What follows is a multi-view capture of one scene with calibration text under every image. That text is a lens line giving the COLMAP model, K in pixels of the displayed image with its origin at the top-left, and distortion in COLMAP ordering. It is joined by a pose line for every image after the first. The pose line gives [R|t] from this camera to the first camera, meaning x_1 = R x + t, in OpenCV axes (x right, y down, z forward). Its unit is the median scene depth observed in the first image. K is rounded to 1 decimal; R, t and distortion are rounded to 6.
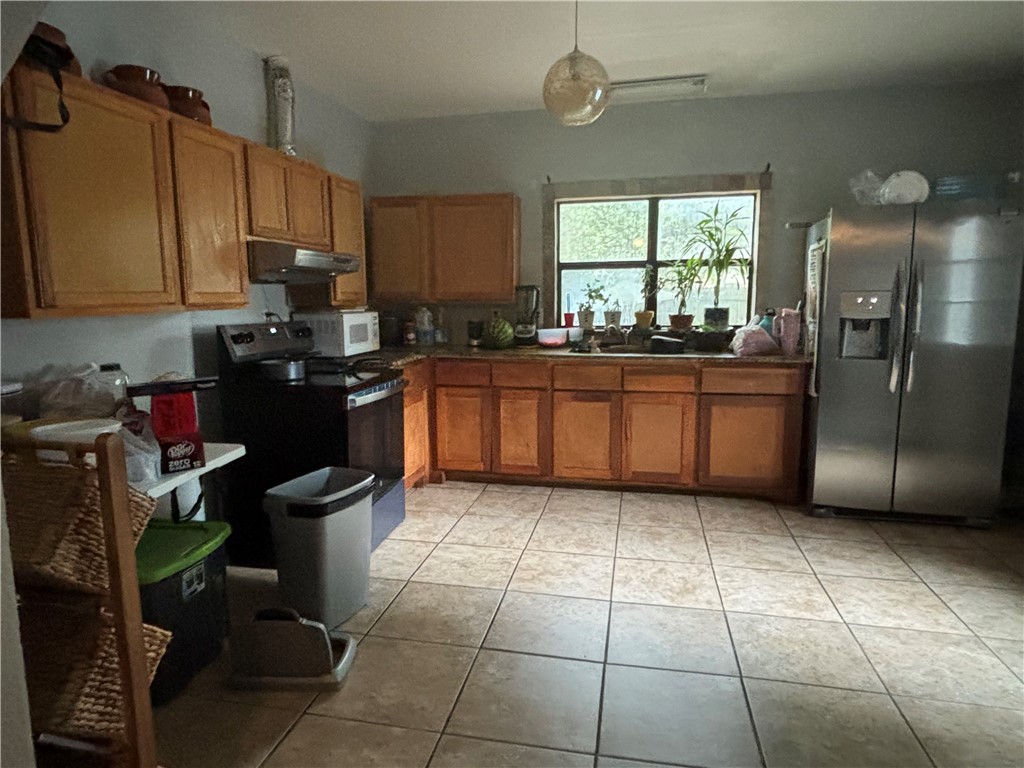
lens RADIAL K [[619.8, 0, 506.6], [0, 619.8, 379.7], [0, 0, 1]] dist [0.062981, -0.090169]
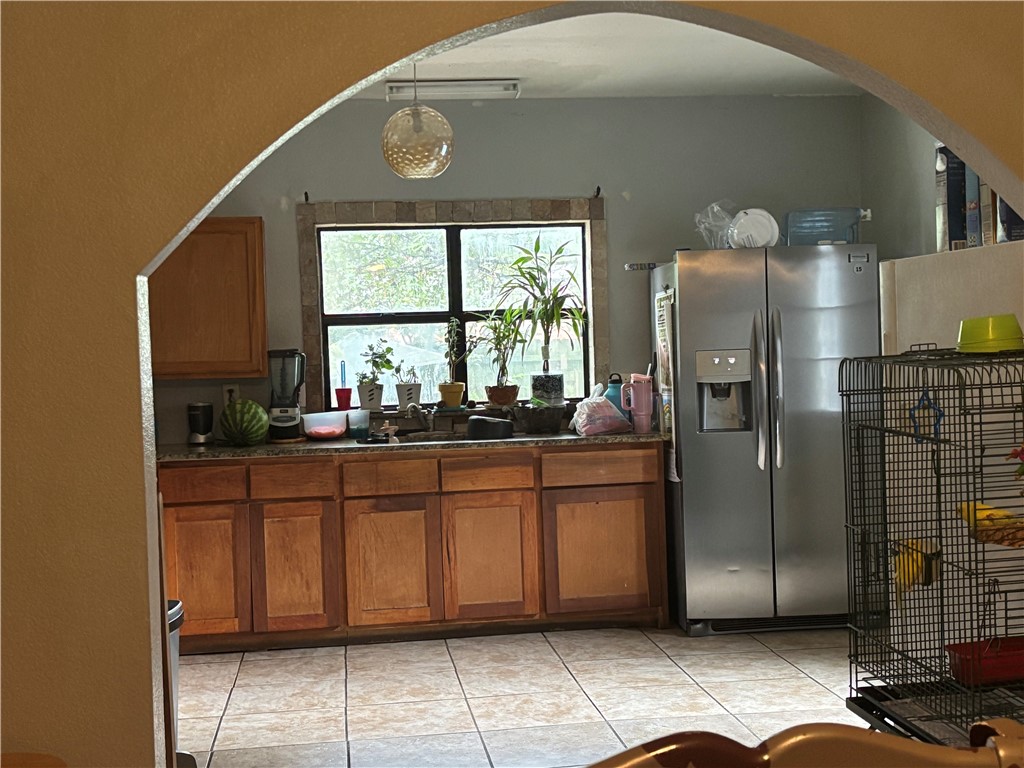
lens RADIAL K [[1353.0, 0, 512.0], [0, 1353.0, 384.0], [0, 0, 1]] dist [0.403991, -1.644489]
pose [[0.940178, -0.032573, 0.339123, -0.273804], [0.070586, 0.992443, -0.100368, 0.058821], [-0.333291, 0.118301, 0.935373, -0.535673]]
